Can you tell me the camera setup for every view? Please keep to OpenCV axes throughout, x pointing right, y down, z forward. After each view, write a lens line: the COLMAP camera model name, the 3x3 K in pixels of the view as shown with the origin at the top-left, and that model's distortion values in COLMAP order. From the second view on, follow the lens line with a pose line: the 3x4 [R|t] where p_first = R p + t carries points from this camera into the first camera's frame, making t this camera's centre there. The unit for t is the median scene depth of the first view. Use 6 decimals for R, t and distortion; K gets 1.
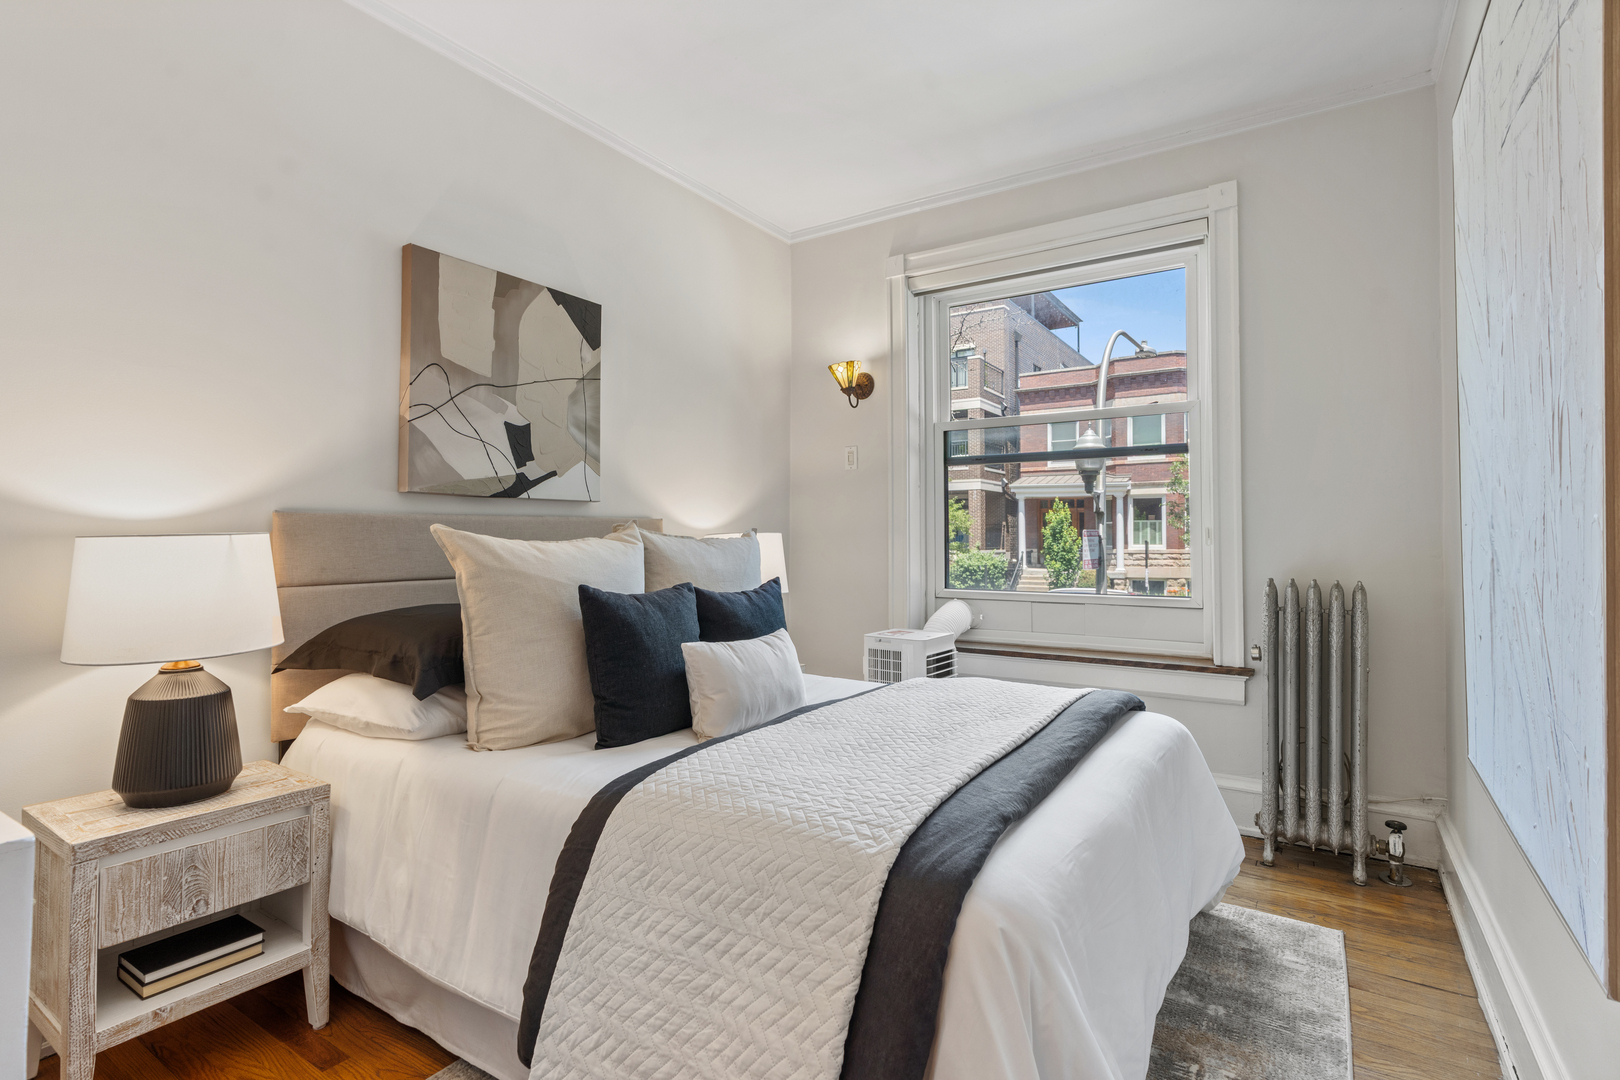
lens RADIAL K [[762.7, 0, 804.6], [0, 762.7, 528.4], [0, 0, 1]] dist [-0.007204, 0.001593]
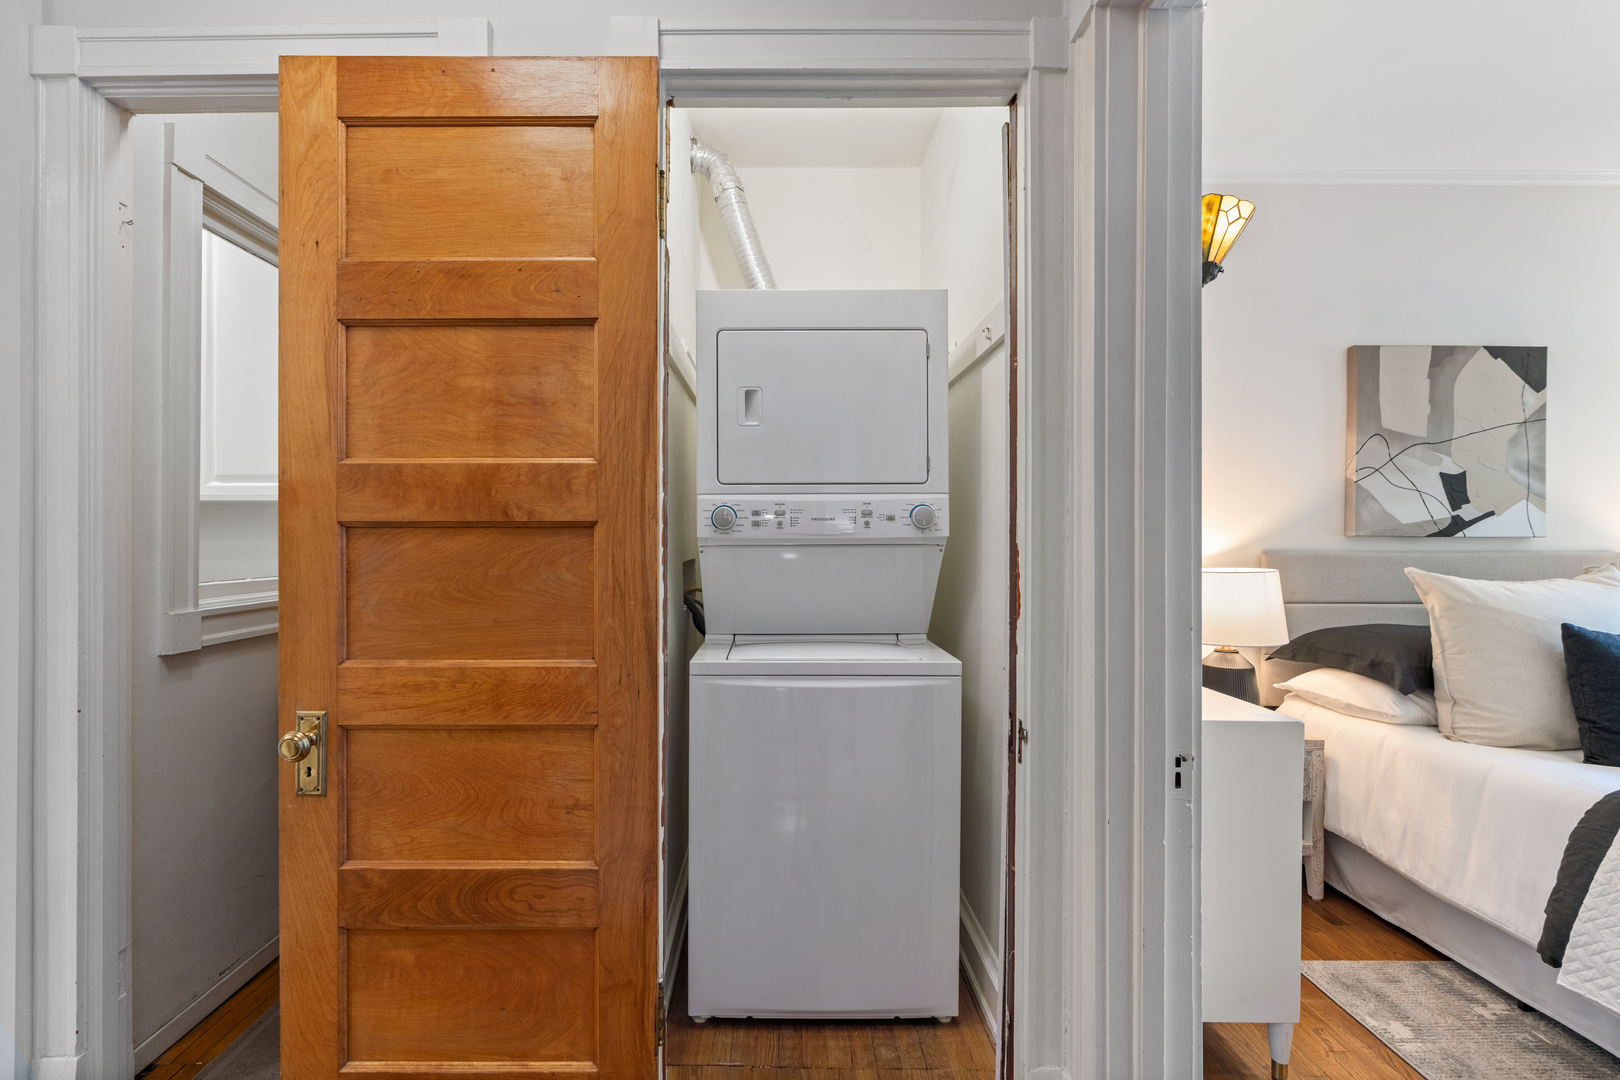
lens RADIAL K [[740.6, 0, 772.6], [0, 740.6, 536.5], [0, 0, 1]] dist [-0.002815, 0.001356]
pose [[0.551116, 0.003265, -0.834422, -0.011229], [0.008032, 0.999925, 0.009218, -0.079711], [0.834390, -0.011783, 0.551048, -0.650760]]
